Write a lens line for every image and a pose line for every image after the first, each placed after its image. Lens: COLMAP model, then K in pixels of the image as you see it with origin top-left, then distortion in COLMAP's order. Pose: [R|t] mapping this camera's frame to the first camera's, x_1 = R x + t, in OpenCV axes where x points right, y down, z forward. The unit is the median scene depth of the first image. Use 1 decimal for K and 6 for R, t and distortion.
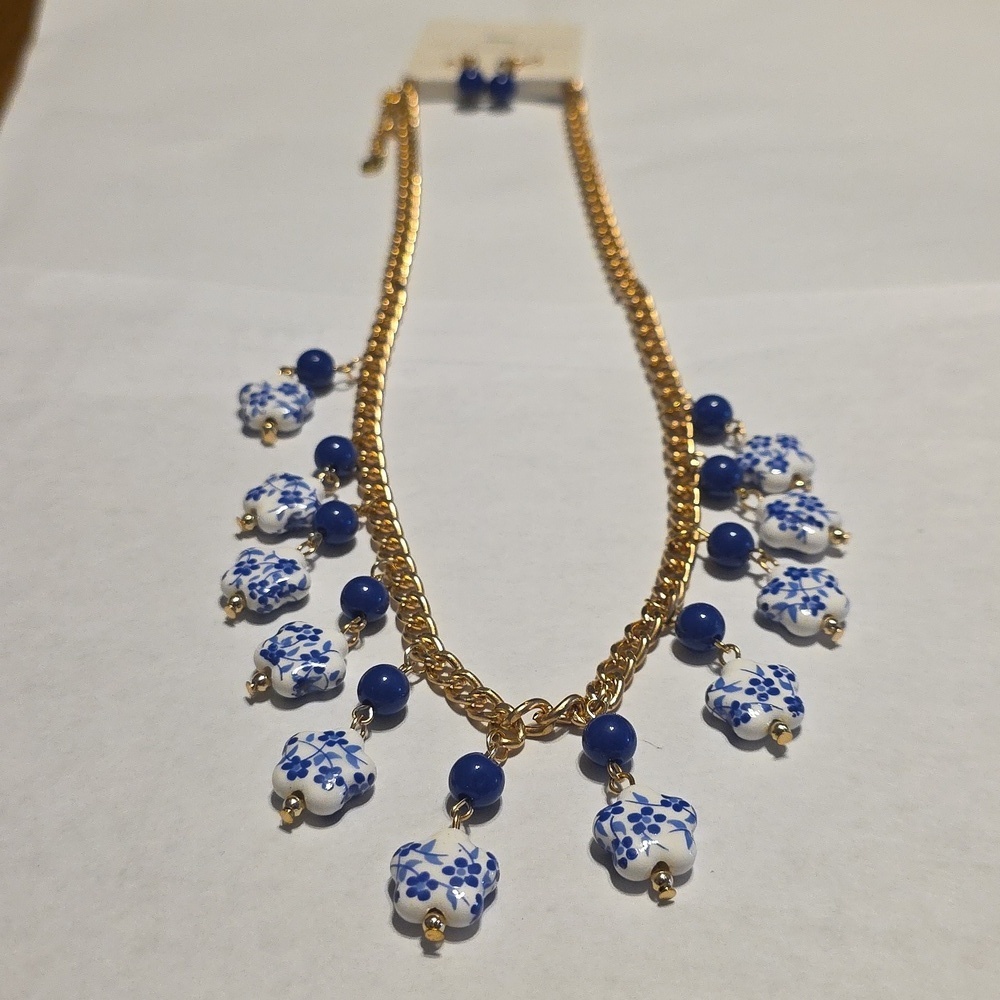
lens RADIAL K [[1756.8, 0, 500.0], [0, 1756.8, 500.0], [0, 0, 1]] dist [0.230306, -1.400572]
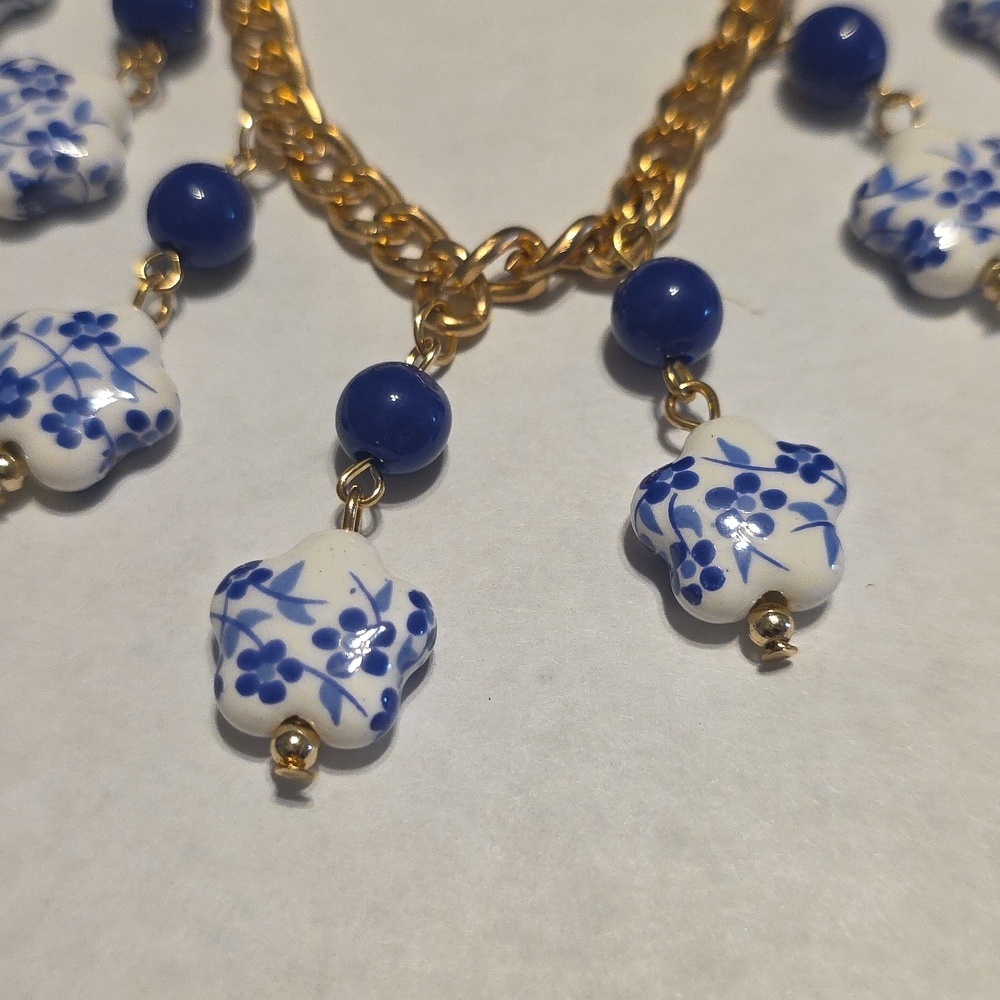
lens RADIAL K [[1272.9, 0, 467.9], [0, 1272.9, 531.1], [0, 0, 1]] dist [0.076934, -0.375245]
pose [[0.999907, -0.004977, -0.012721, 0.012281], [0.010194, 0.891752, 0.452409, 0.030937], [0.009092, -0.452496, 0.891720, 0.679583]]
